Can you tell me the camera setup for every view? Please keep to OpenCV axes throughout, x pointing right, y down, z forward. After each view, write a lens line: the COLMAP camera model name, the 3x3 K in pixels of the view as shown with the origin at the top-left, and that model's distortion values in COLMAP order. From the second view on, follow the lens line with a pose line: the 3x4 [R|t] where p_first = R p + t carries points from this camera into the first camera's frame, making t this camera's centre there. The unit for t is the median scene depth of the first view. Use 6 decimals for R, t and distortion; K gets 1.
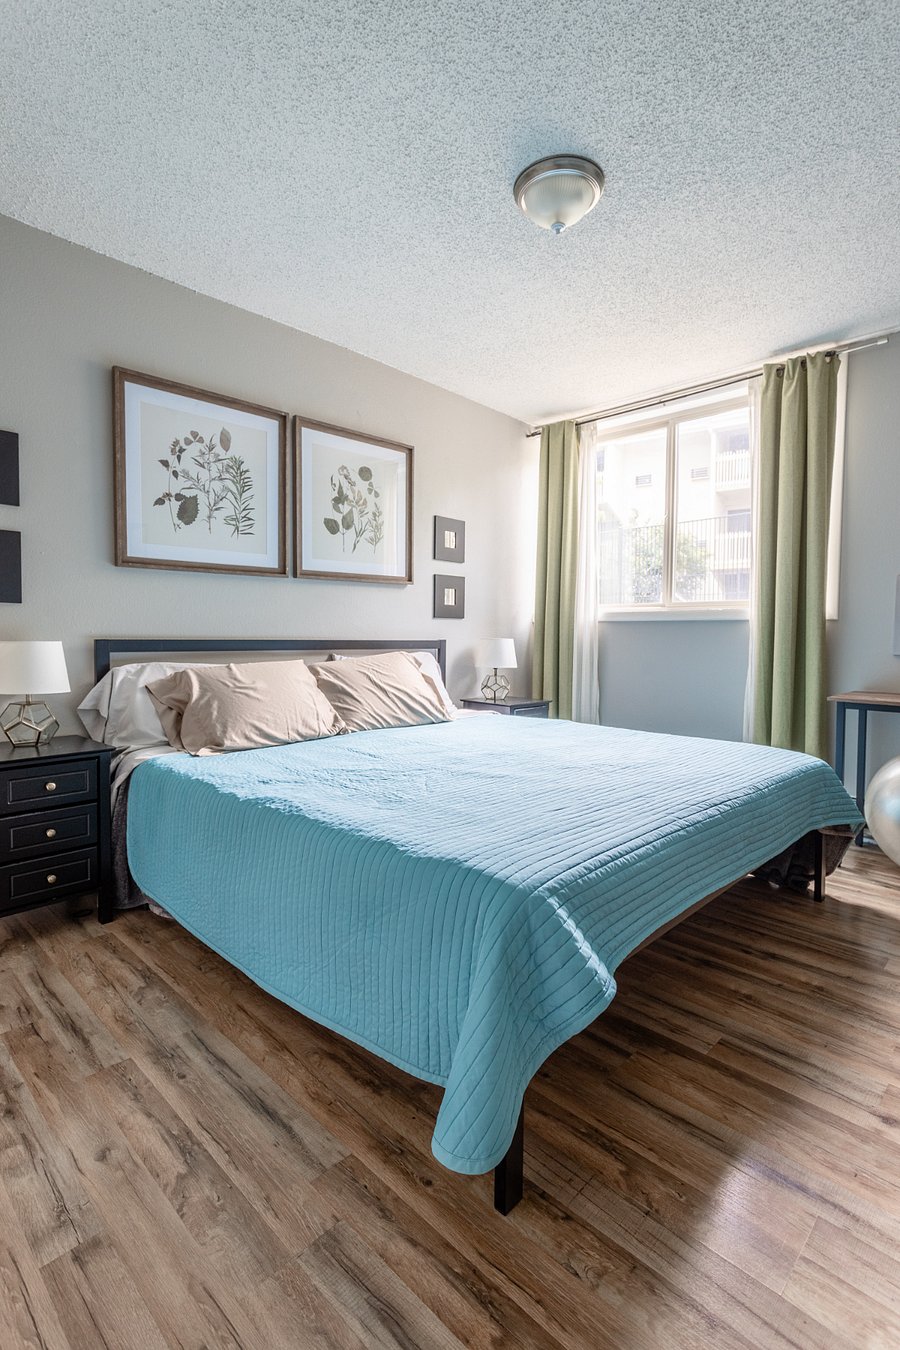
lens RADIAL K [[642.3, 0, 415.3], [0, 642.3, 651.0], [0, 0, 1]] dist [0.003795, -0.002649]
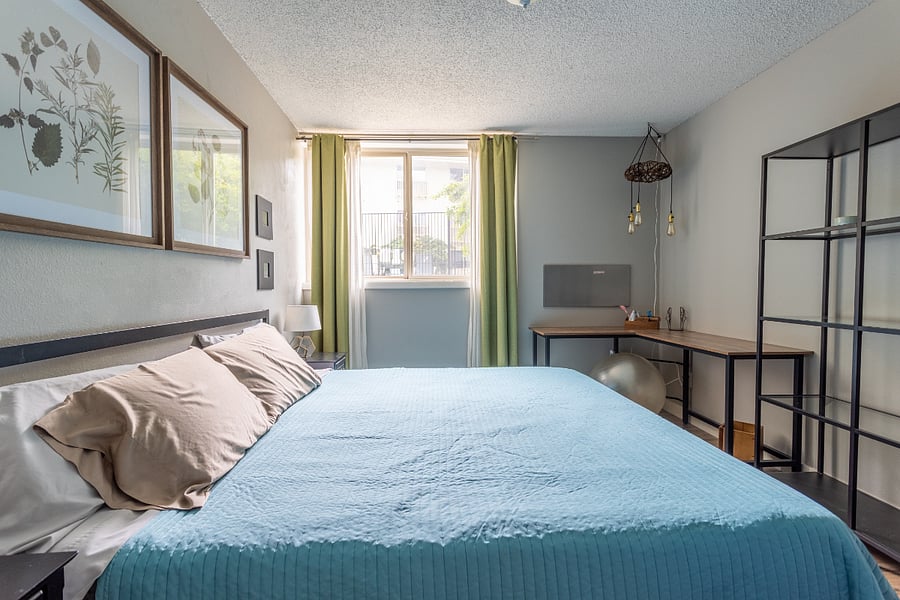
lens RADIAL K [[428.2, 0, 445.6], [0, 428.2, 297.9], [0, 0, 1]] dist [0.003795, -0.002649]
pose [[0.667978, -0.035499, 0.743334, -0.395296], [0.035642, 0.999241, 0.015691, -0.050560], [-0.743327, 0.016012, 0.668736, 0.383130]]
